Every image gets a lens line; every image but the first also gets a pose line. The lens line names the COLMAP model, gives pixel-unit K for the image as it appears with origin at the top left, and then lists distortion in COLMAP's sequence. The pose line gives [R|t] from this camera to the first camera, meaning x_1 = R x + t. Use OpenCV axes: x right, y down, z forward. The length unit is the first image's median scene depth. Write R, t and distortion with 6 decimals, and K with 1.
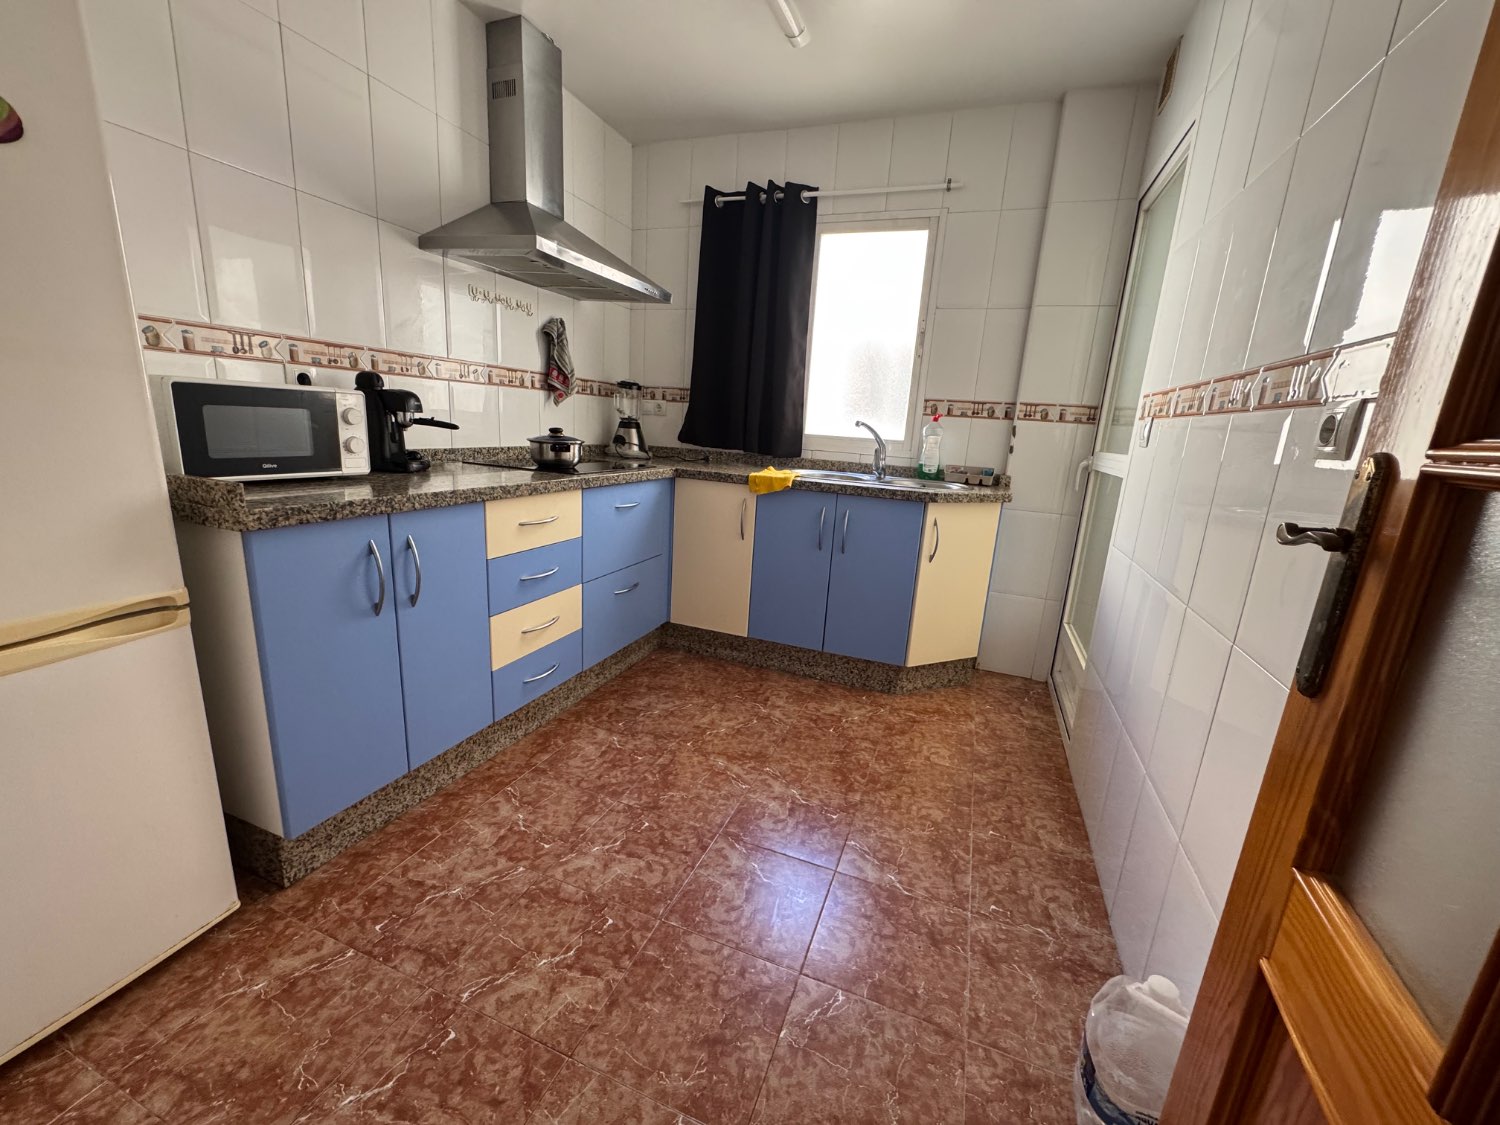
lens RADIAL K [[597.1, 0, 749.7], [0, 597.1, 562.9], [0, 0, 1]] dist [-0.004037, 0.000786]
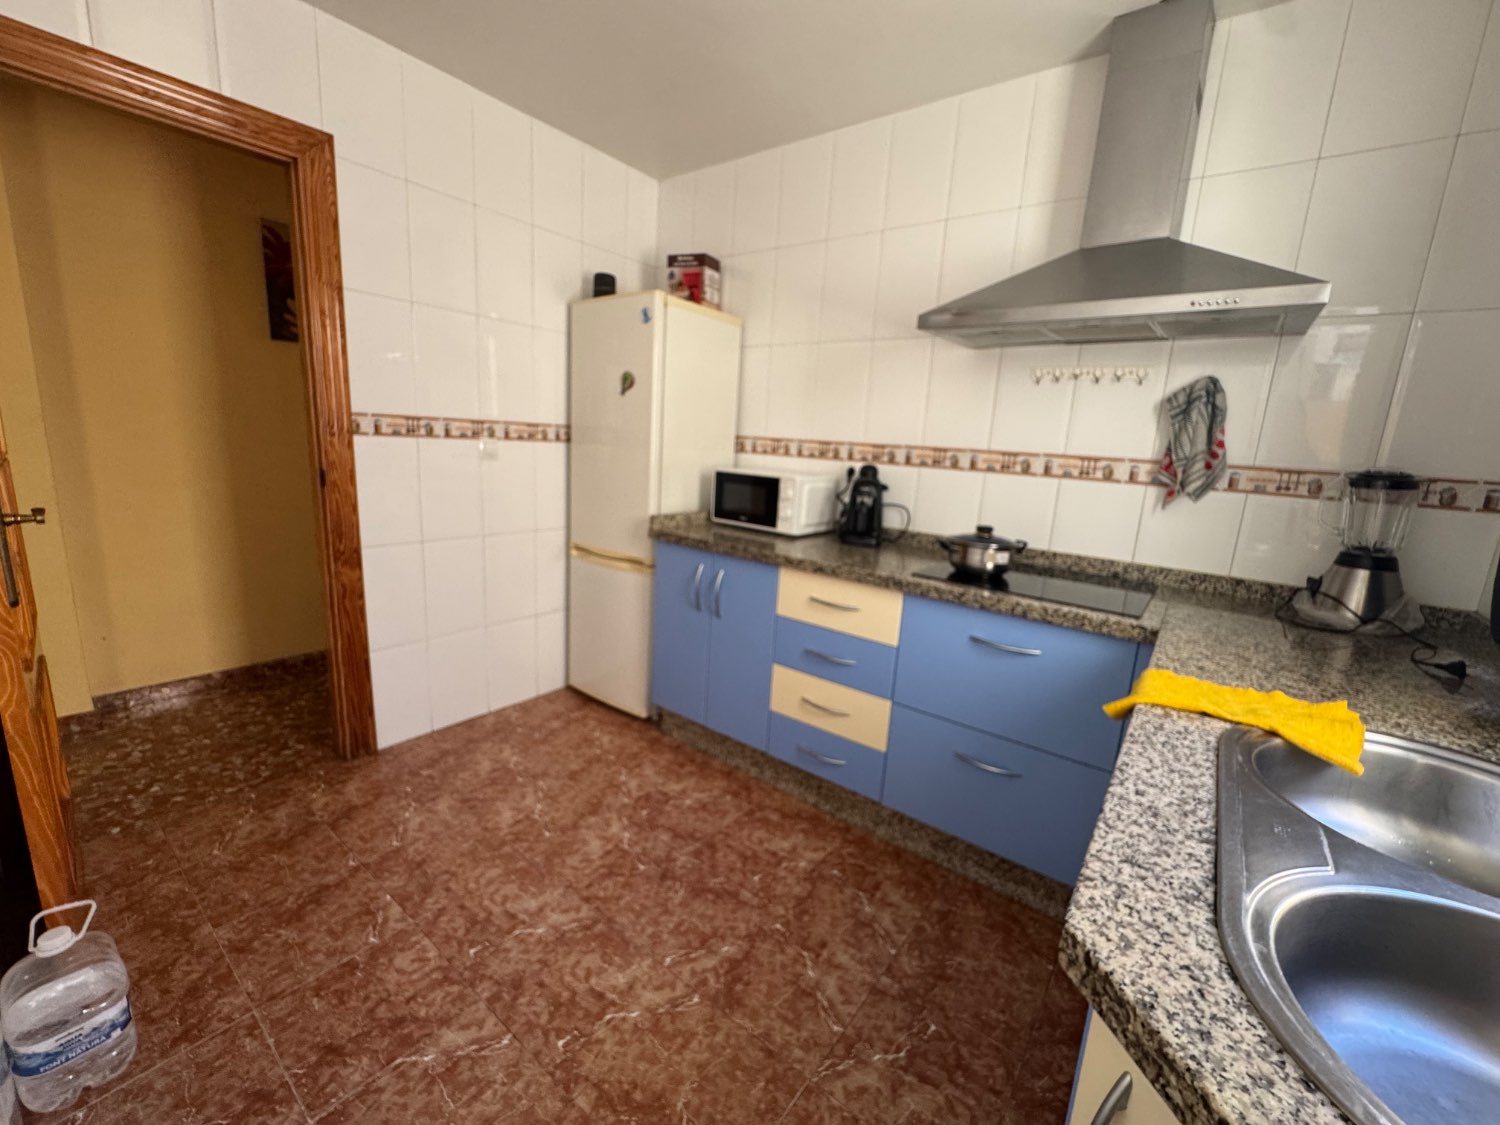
lens RADIAL K [[597.1, 0, 729.9], [0, 597.1, 558.0], [0, 0, 1]] dist [-0.004037, 0.000786]
pose [[-0.285194, 0.110295, -0.952103, 0.670021], [-0.296248, 0.934573, 0.197002, -0.301007], [0.911538, 0.338242, -0.233860, 1.108846]]
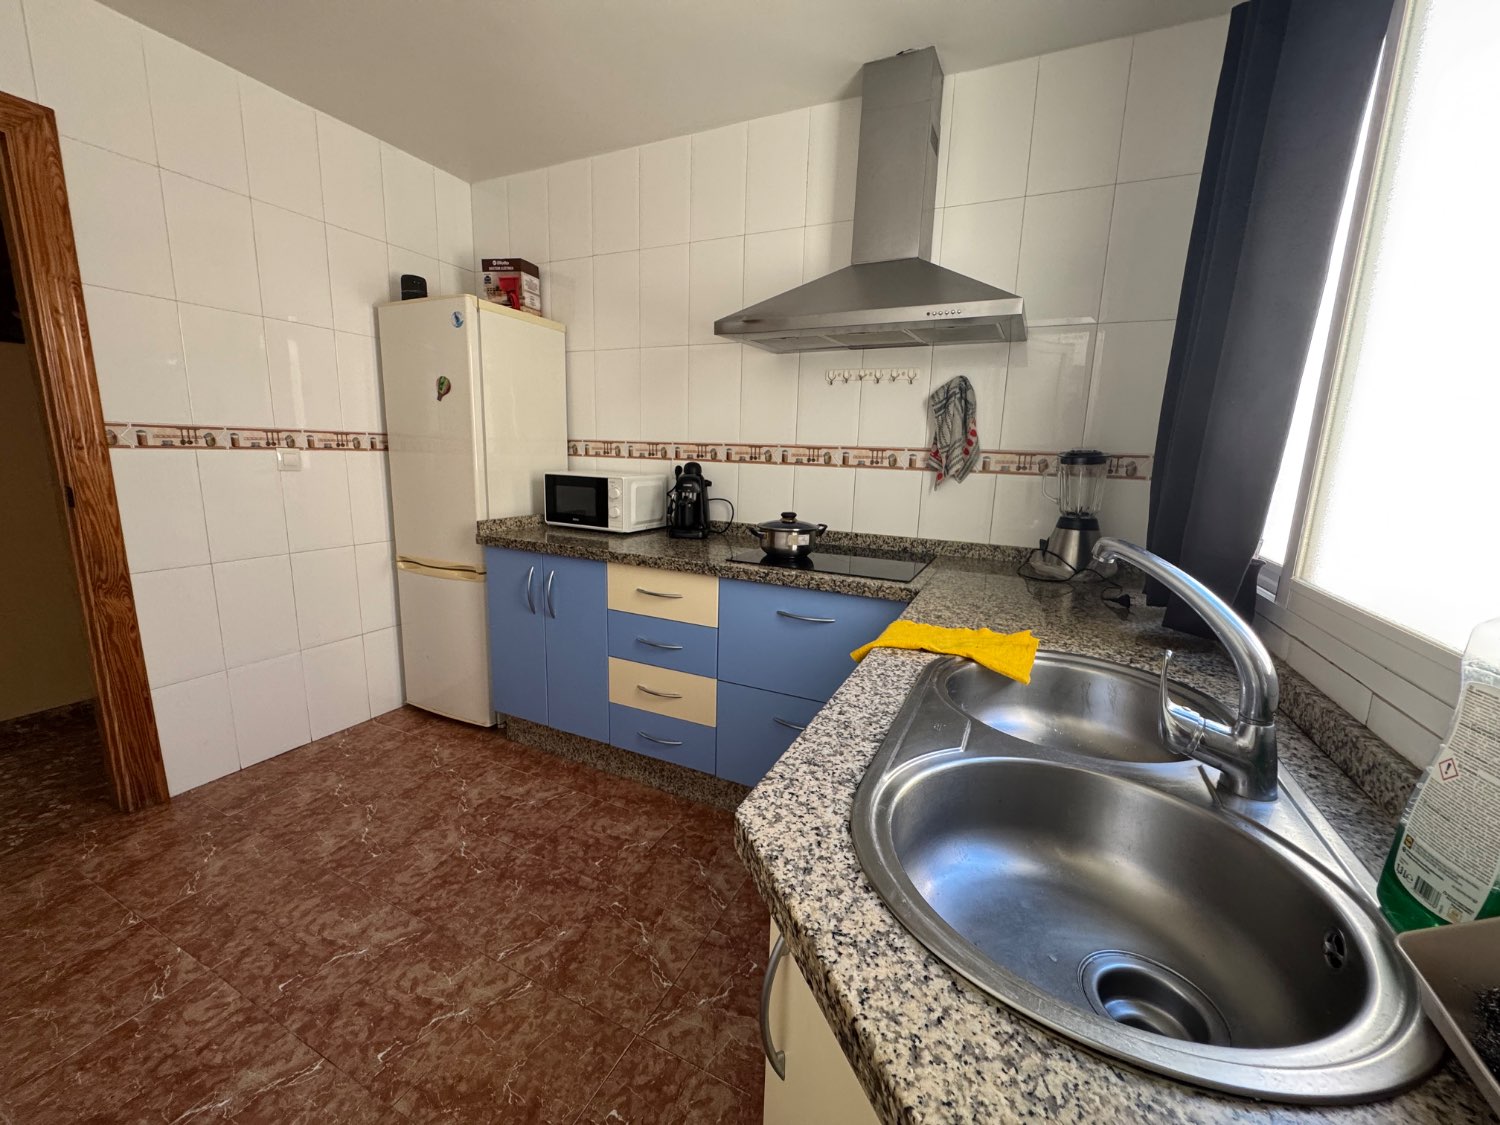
lens RADIAL K [[597.1, 0, 746.1], [0, 597.1, 562.7], [0, 0, 1]] dist [-0.004037, 0.000786]
pose [[-0.079656, 0.117623, -0.989858, 0.703890], [-0.264592, 0.954898, 0.134761, -0.319503], [0.961065, 0.272643, -0.044941, 1.244550]]
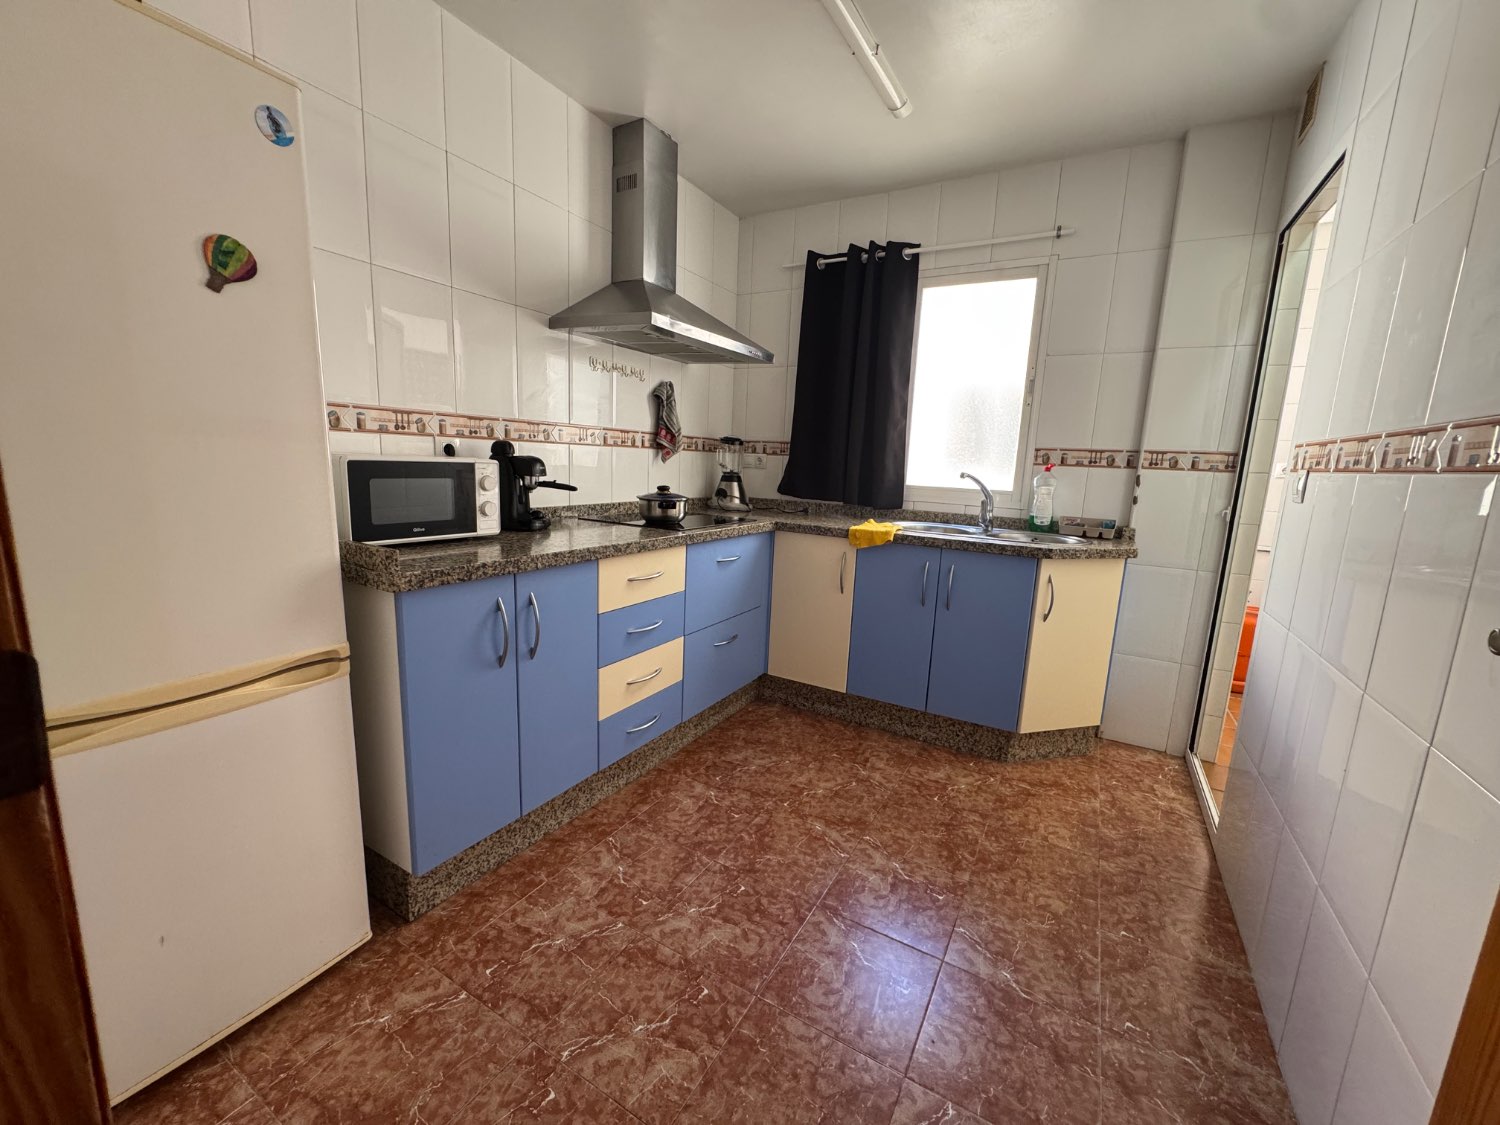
lens RADIAL K [[597.1, 0, 750.0], [0, 597.1, 562.9], [0, 0, 1]] dist [-0.004037, 0.000786]
pose [[0.987321, 0.007428, -0.158563, -0.008359], [-0.018359, 0.997544, -0.067586, -0.027999], [0.157671, 0.069640, 0.985033, -0.003579]]
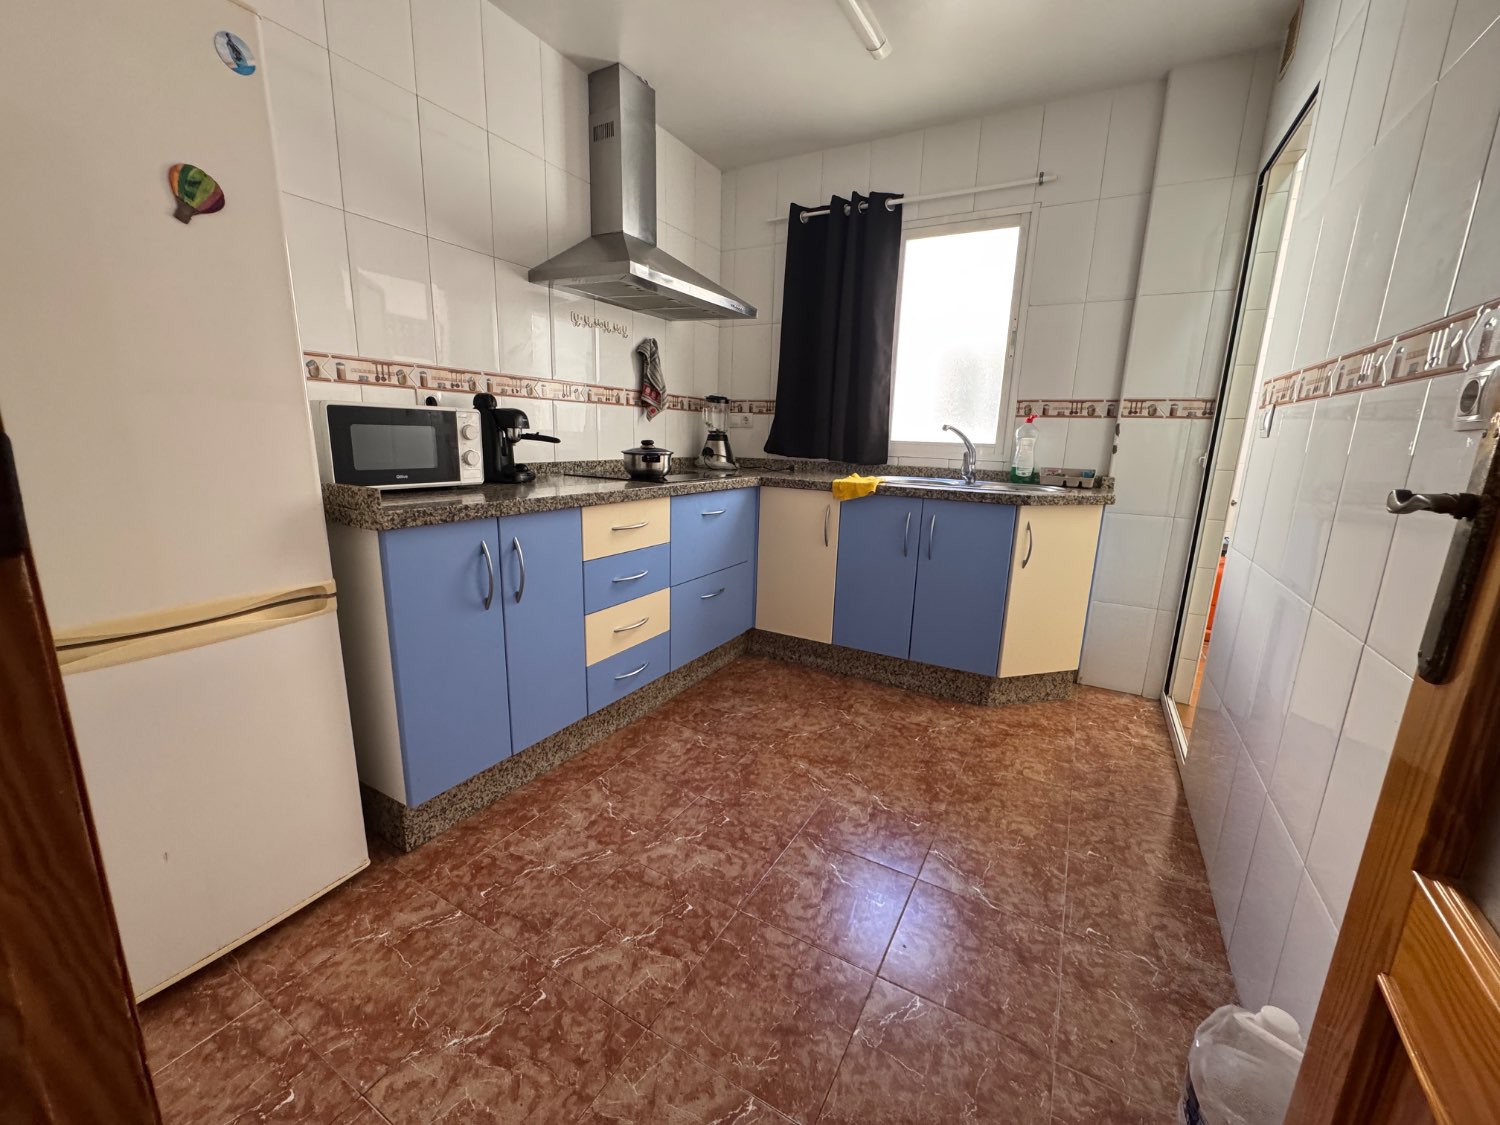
lens RADIAL K [[597.1, 0, 750.1], [0, 597.1, 563.0], [0, 0, 1]] dist [-0.004037, 0.000786]
pose [[0.988426, -0.000745, -0.151702, 0.019366], [-0.003304, 0.999645, -0.026435, 0.023554], [0.151667, 0.026630, 0.988073, -0.015591]]
